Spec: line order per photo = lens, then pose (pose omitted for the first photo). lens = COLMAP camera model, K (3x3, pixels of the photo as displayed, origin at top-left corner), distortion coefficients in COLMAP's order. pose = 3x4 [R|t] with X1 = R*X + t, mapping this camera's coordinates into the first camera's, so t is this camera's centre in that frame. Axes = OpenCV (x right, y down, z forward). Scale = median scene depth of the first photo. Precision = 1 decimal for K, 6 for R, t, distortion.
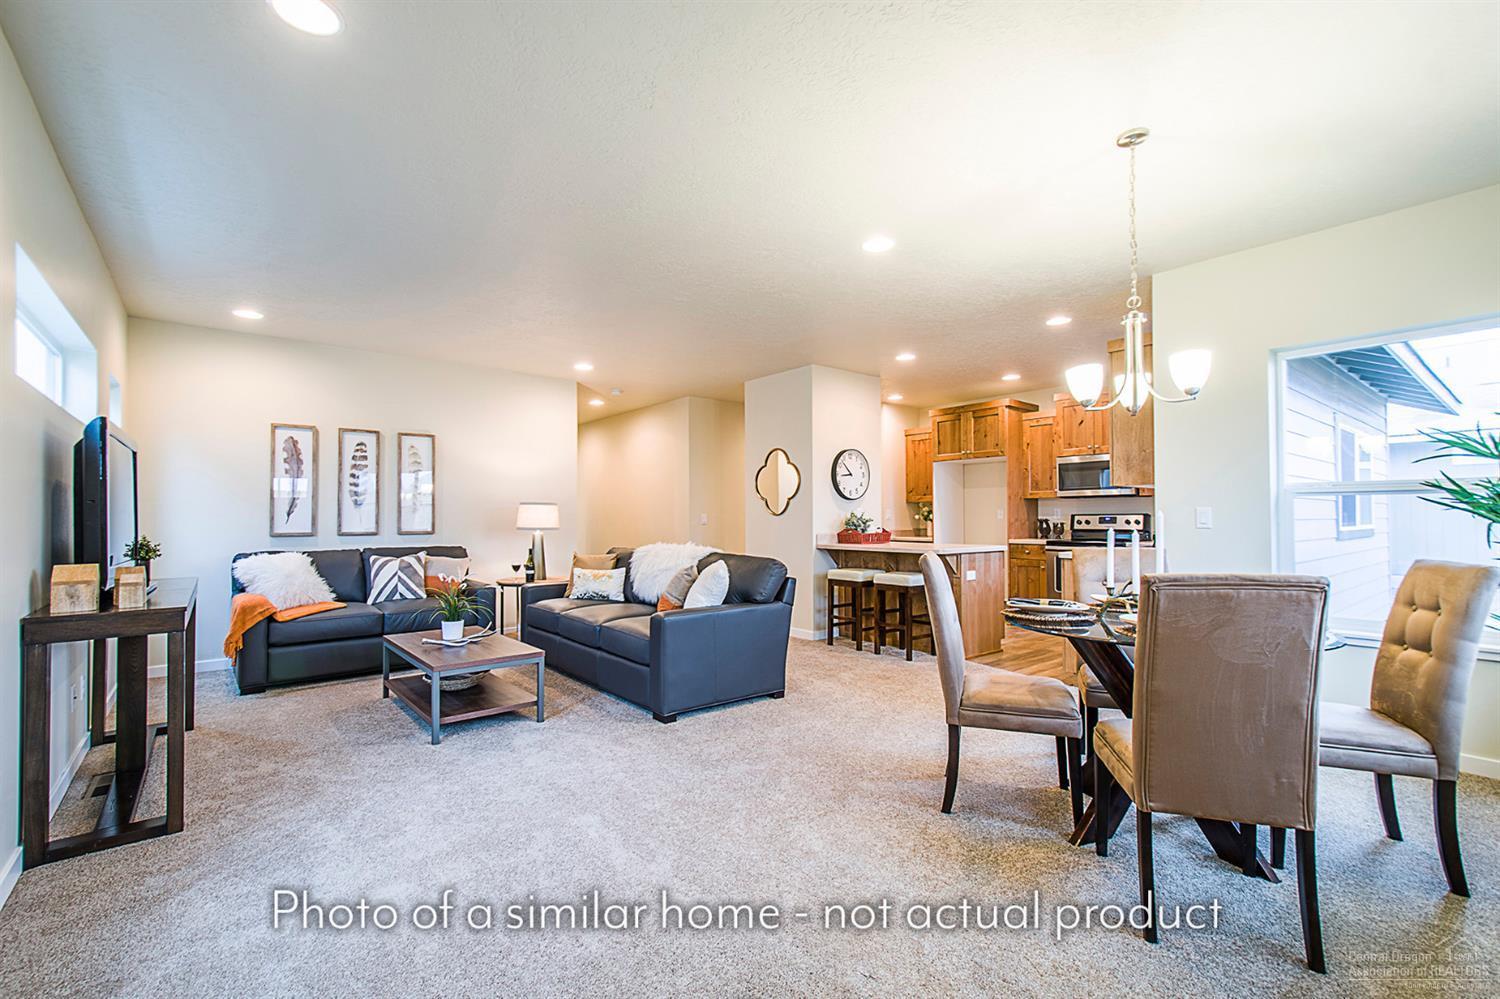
lens RADIAL K [[654.4, 0, 746.0], [0, 654.4, 506.5], [0, 0, 1]] dist [0.001080, -0.000028]
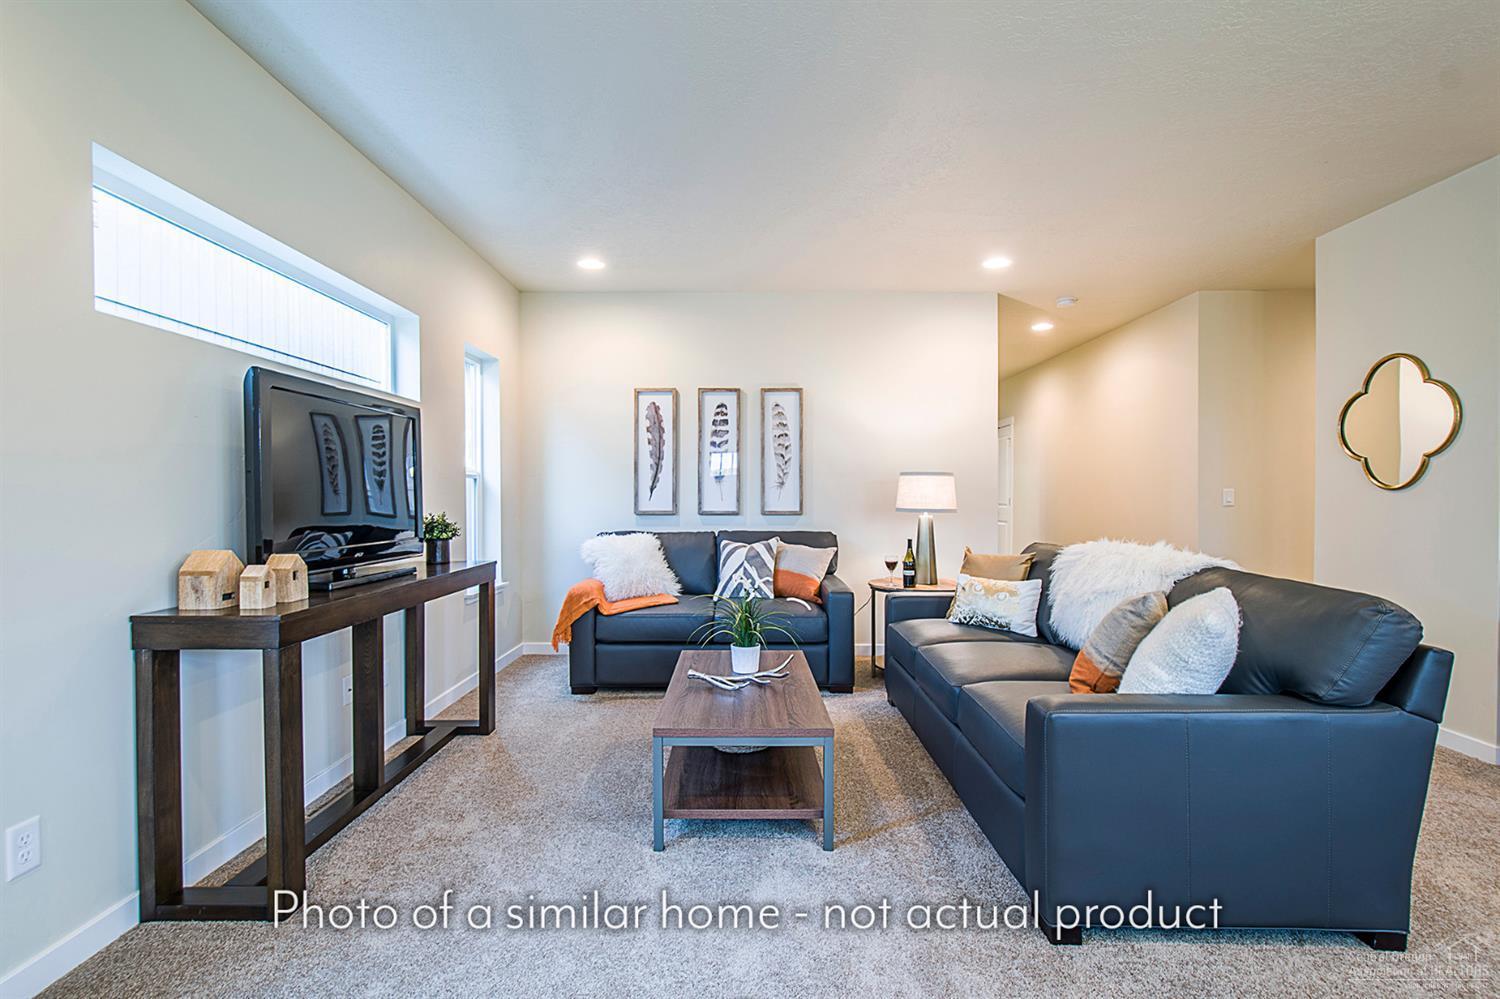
lens RADIAL K [[712.4, 0, 746.2], [0, 712.4, 502.6], [0, 0, 1]] dist [0.001792, -0.001629]
pose [[0.768194, 0.008855, -0.640156, 0.020126], [0.009136, 0.999651, 0.024792, 0.006417], [0.640152, -0.024894, 0.767845, 0.342392]]
